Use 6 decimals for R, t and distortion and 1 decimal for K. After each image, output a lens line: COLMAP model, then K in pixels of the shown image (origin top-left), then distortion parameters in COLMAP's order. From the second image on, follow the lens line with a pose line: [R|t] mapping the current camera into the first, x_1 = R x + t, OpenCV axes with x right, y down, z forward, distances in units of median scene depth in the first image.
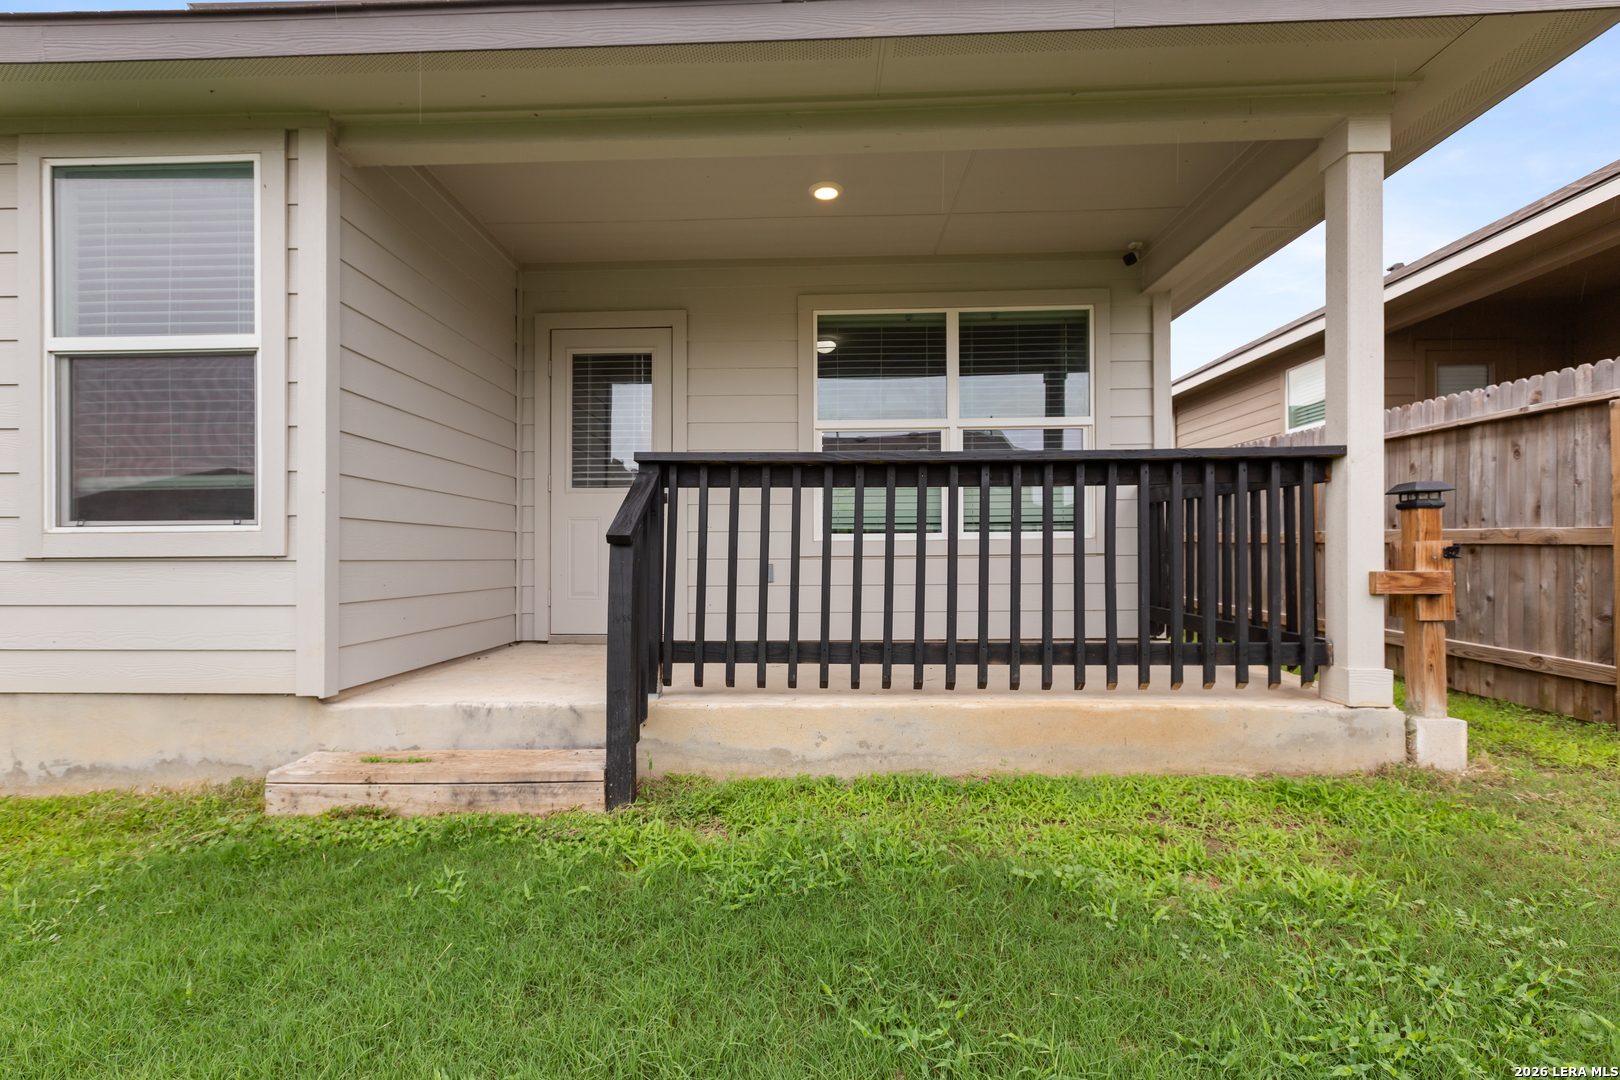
lens RADIAL K [[771.7, 0, 779.3], [0, 771.7, 539.3], [0, 0, 1]] dist [0.015267, 0.000170]
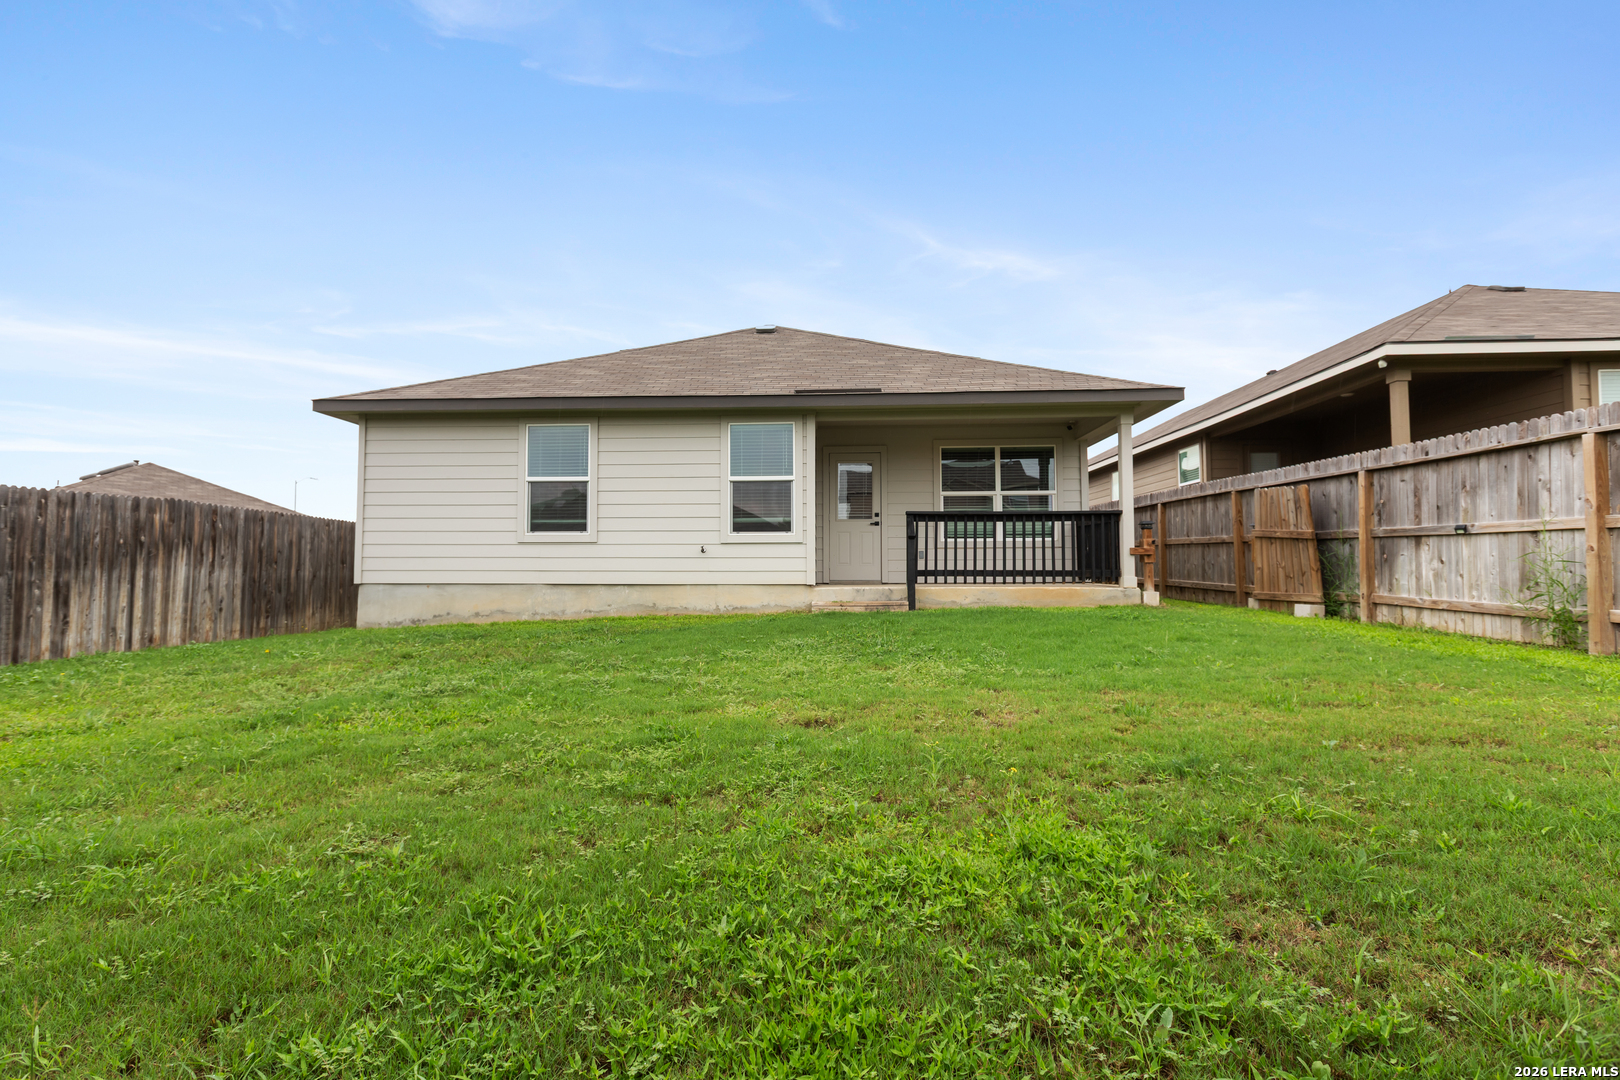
lens RADIAL K [[729.1, 0, 793.3], [0, 729.1, 520.0], [0, 0, 1]] dist [0.000596, 0.000083]
pose [[0.999879, 0.003109, -0.015226, -0.620922], [-0.003788, 0.998991, -0.044762, 0.065041], [0.015071, 0.044814, 0.998882, -2.085583]]
